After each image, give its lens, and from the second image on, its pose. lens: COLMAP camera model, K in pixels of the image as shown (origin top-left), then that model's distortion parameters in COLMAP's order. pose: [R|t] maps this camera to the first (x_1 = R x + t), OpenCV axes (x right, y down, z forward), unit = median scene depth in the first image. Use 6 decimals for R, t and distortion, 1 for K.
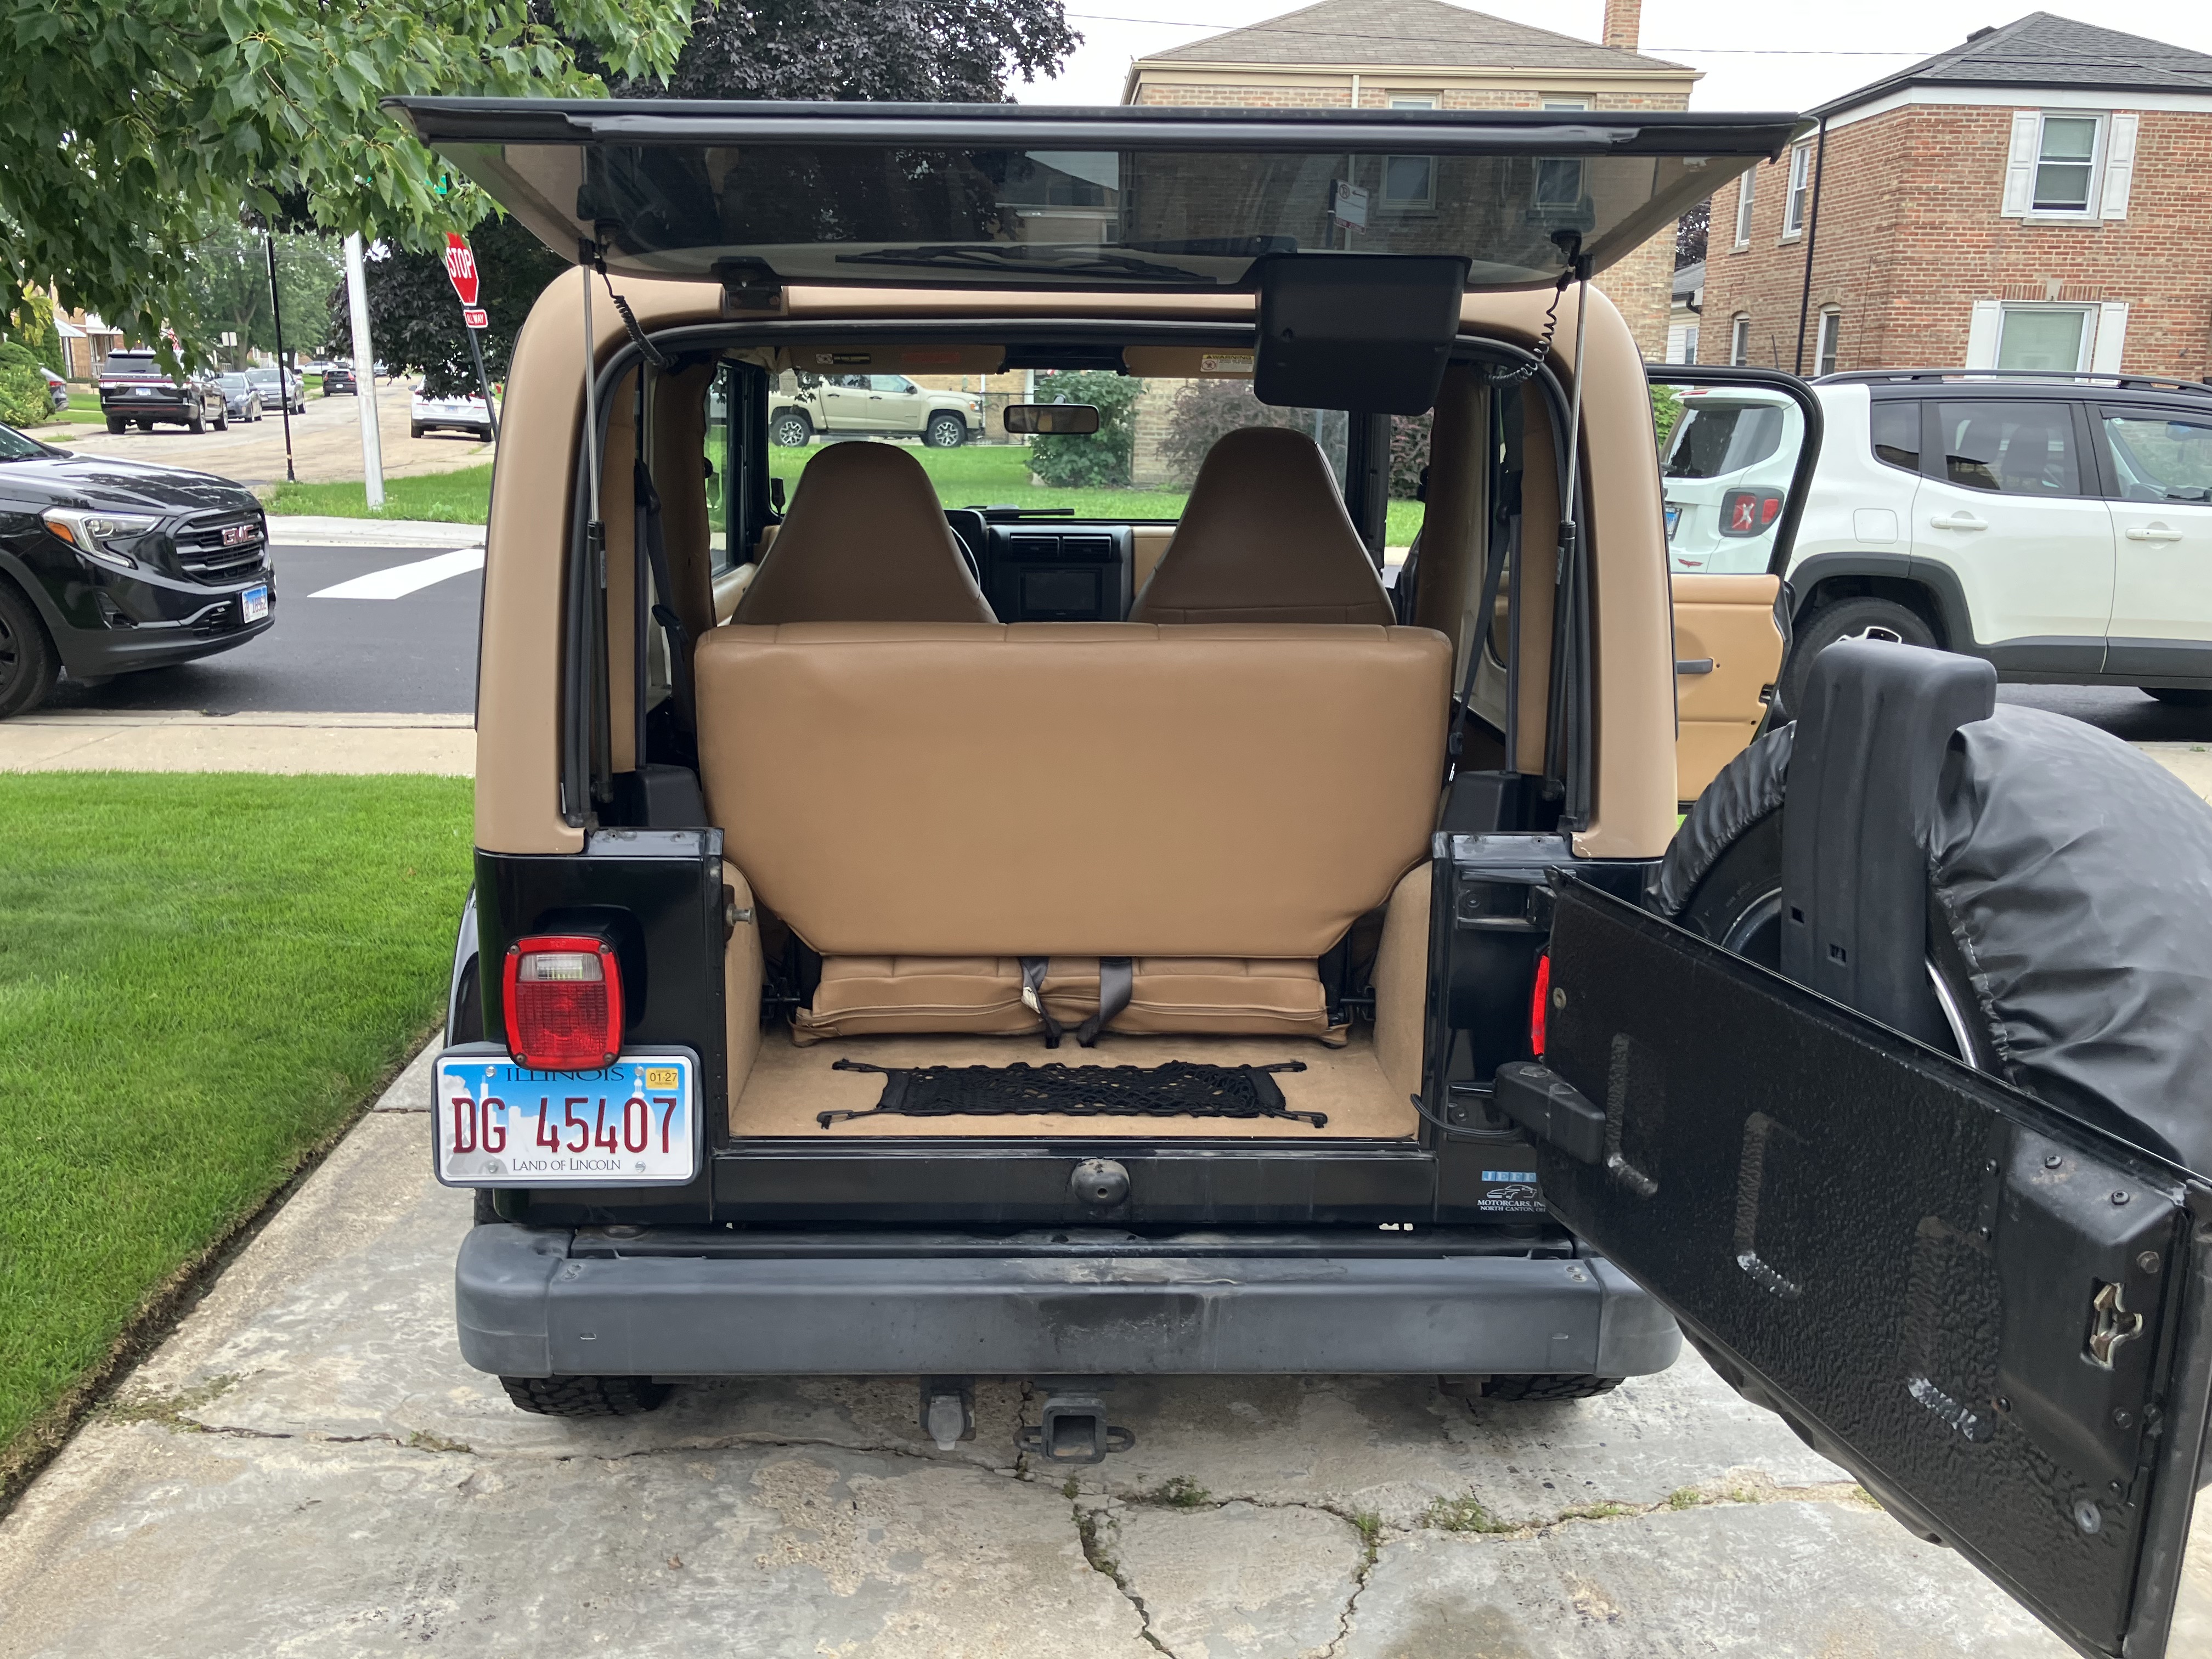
lens RADIAL K [[1816.4, 0, 1078.3], [0, 1816.4, 803.4], [0, 0, 1]] dist [0.044103, -0.043807]
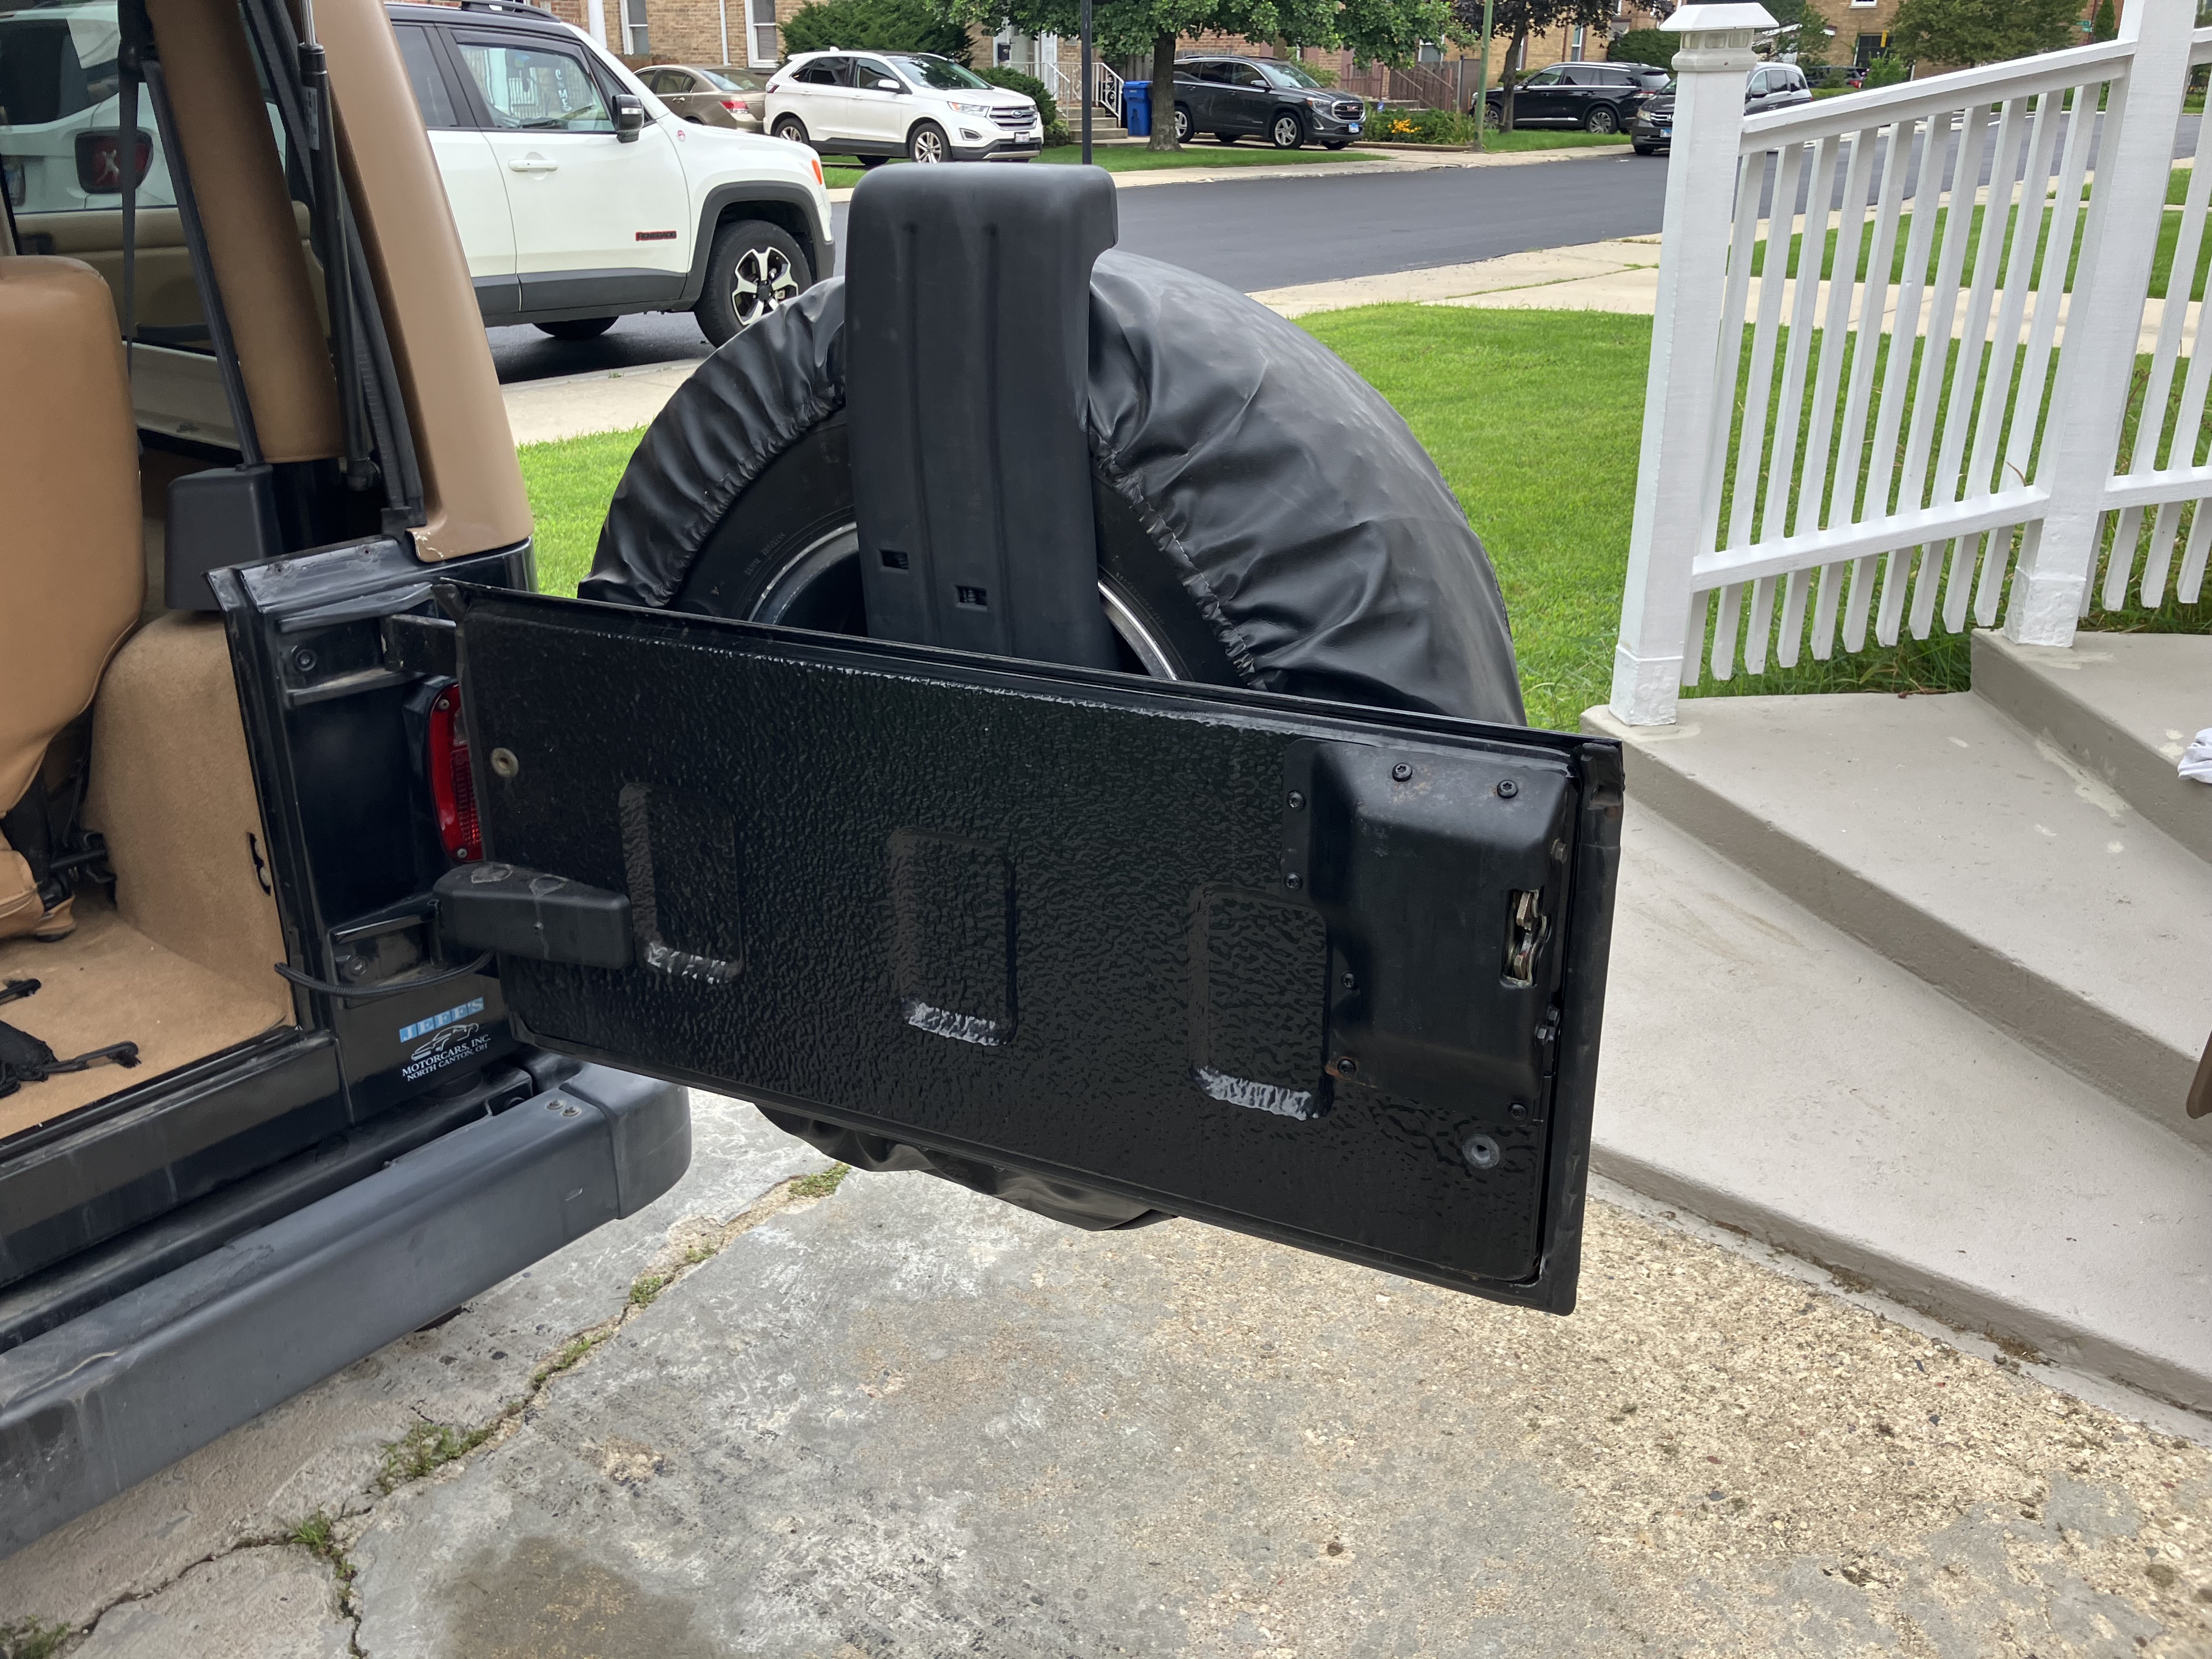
lens RADIAL K [[1830.3, 0, 1087.7], [0, 1830.3, 806.7], [0, 0, 1]] dist [0.022855, -0.013551]
pose [[0.650994, -0.297288, 0.698446, -0.067650], [0.176385, 0.954176, 0.241736, -0.005873], [-0.738306, -0.034173, 0.673600, 0.284781]]
